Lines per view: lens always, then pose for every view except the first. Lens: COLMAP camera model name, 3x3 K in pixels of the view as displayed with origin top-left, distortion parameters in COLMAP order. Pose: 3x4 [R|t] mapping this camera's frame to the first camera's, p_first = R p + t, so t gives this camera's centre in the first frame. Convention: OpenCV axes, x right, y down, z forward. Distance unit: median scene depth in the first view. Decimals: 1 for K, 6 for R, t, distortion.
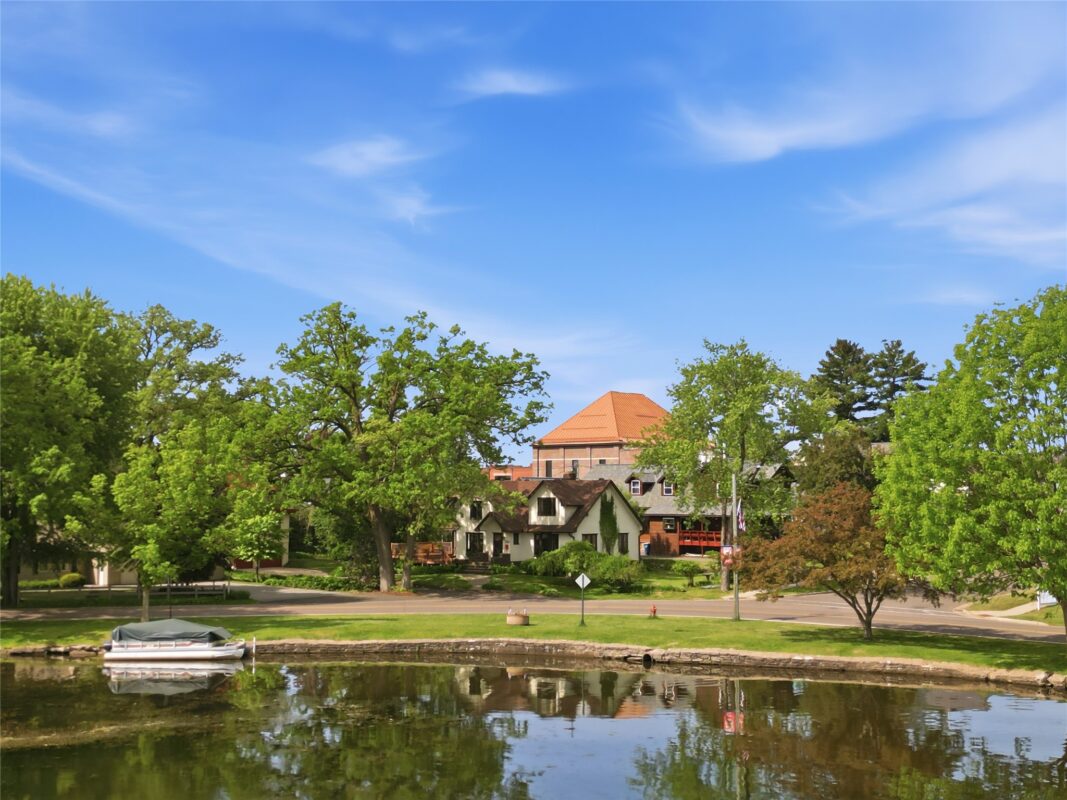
lens RADIAL K [[1476.9, 0, 519.1], [0, 1476.9, 399.3], [0, 0, 1]] dist [0.110179, 0.001114]
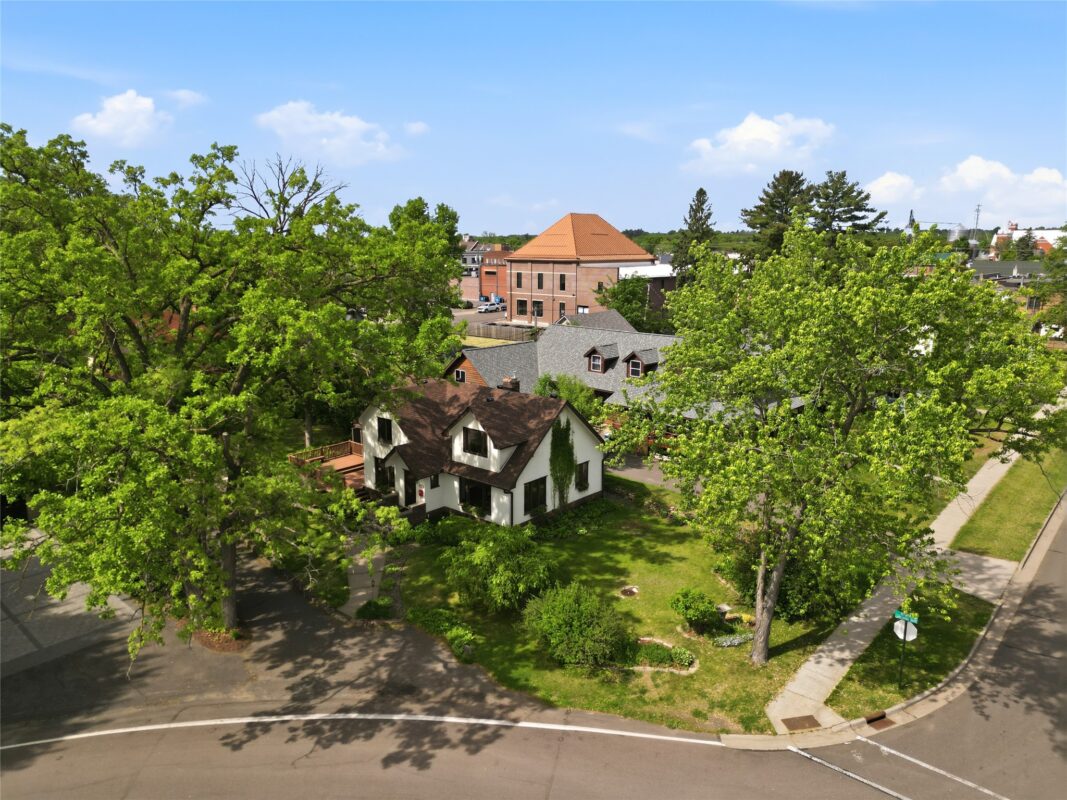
lens RADIAL K [[743.5, 0, 527.5], [0, 743.5, 401.9], [0, 0, 1]] dist [0.063625, -0.055199]
pose [[0.999987, -0.001747, 0.004821, 0.044754], [0.000370, 0.962280, 0.272061, -0.044467], [-0.005115, -0.272056, 0.962268, 0.705863]]
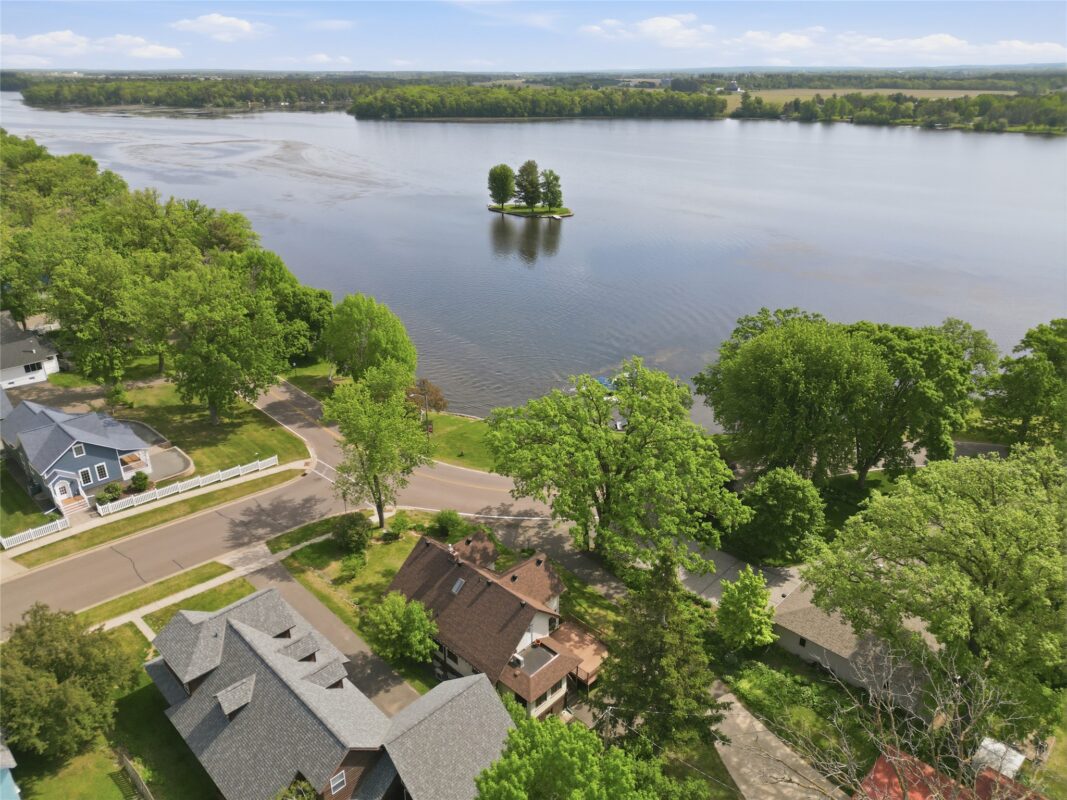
lens RADIAL K [[743.5, 0, 527.5], [0, 743.5, 401.9], [0, 0, 1]] dist [0.063625, -0.055199]
pose [[-0.999279, -0.011568, 0.036171, -0.042904], [0.001258, 0.941865, 0.335988, -0.255058], [-0.037955, 0.335791, -0.941171, 1.617202]]
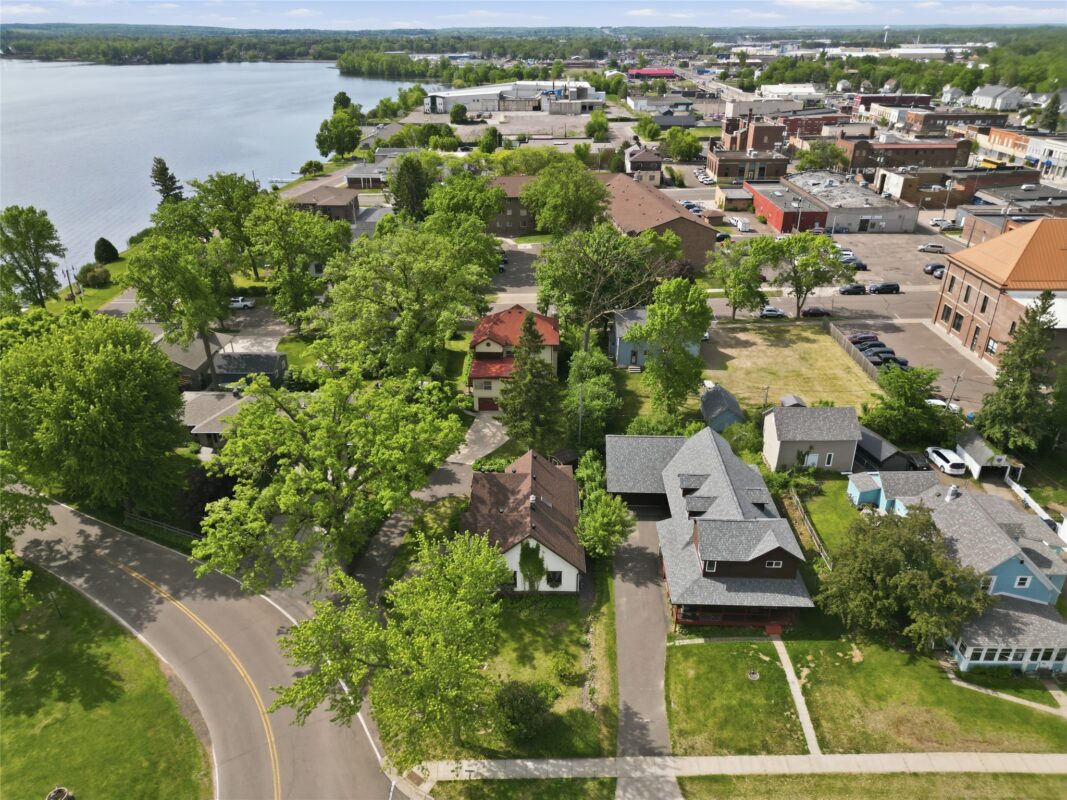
lens RADIAL K [[743.5, 0, 527.5], [0, 743.5, 401.9], [0, 0, 1]] dist [0.063625, -0.055199]
pose [[0.652106, 0.333489, -0.680839, 0.427556], [0.057881, 0.873533, 0.483312, -0.313914], [0.755915, -0.354579, 0.550334, 0.788552]]
